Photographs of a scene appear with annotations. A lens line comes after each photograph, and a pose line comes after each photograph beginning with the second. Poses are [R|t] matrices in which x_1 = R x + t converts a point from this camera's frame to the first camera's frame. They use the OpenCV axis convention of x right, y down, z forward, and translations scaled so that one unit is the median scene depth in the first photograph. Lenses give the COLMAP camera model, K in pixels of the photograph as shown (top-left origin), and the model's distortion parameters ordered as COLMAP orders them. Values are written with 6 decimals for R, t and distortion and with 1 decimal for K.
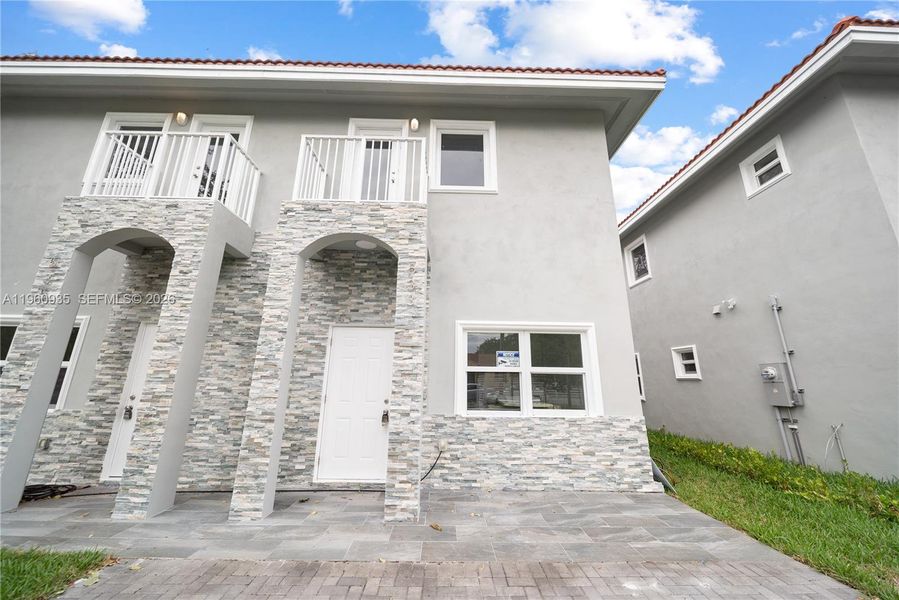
lens RADIAL K [[319.9, 0, 449.5], [0, 319.9, 300.0], [0, 0, 1]] dist [-0.000639, -0.000073]
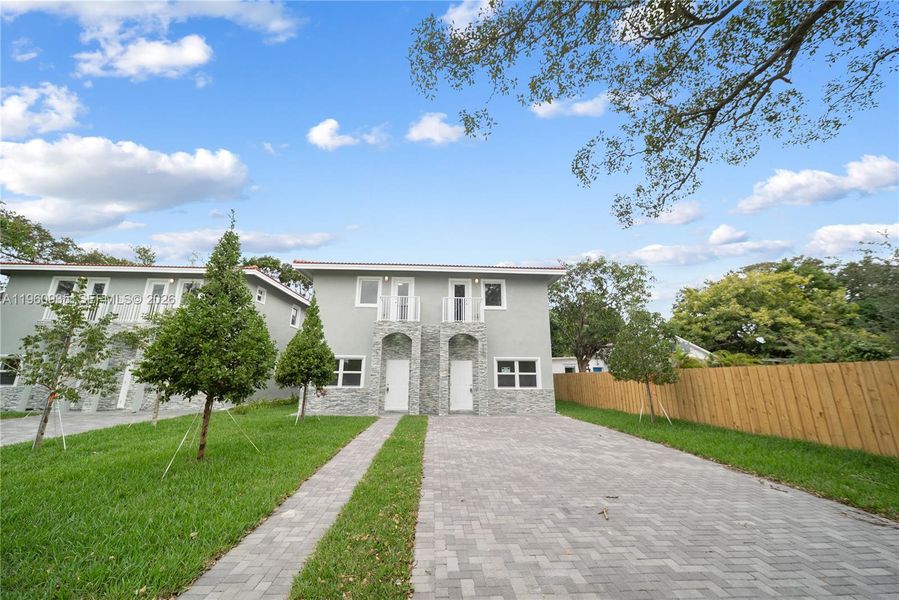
lens RADIAL K [[319.9, 0, 449.5], [0, 319.9, 300.0], [0, 0, 1]] dist [-0.000639, -0.000073]
pose [[0.999563, -0.001585, 0.029502, -0.492020], [0.001630, 0.999998, -0.001502, -0.479766], [-0.029500, 0.001549, 0.999564, -2.021439]]
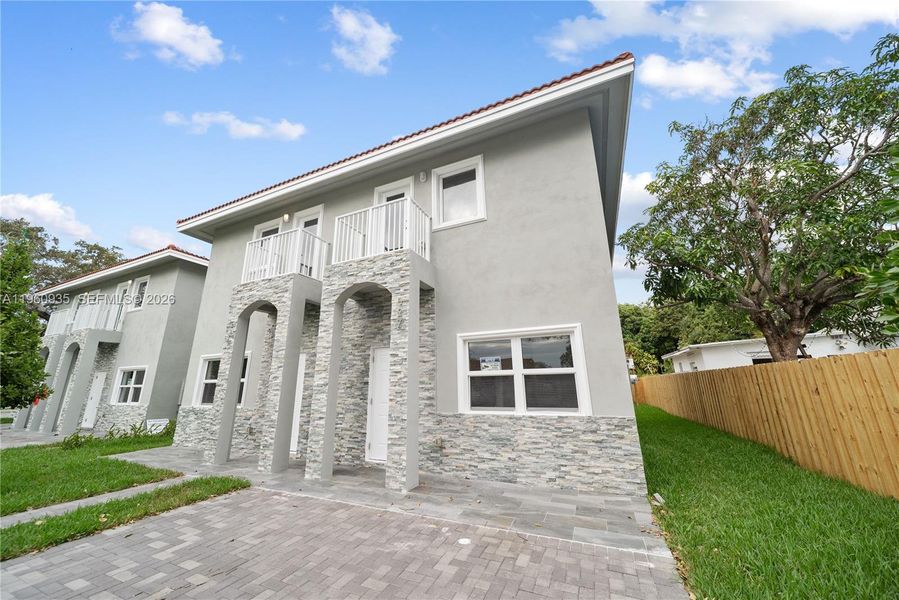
lens RADIAL K [[319.9, 0, 449.5], [0, 319.9, 300.0], [0, 0, 1]] dist [-0.000639, -0.000073]
pose [[0.903661, -0.132502, -0.407234, 0.523585], [0.124496, 0.991143, -0.046228, -0.009449], [0.409752, -0.008924, 0.912153, -0.110608]]
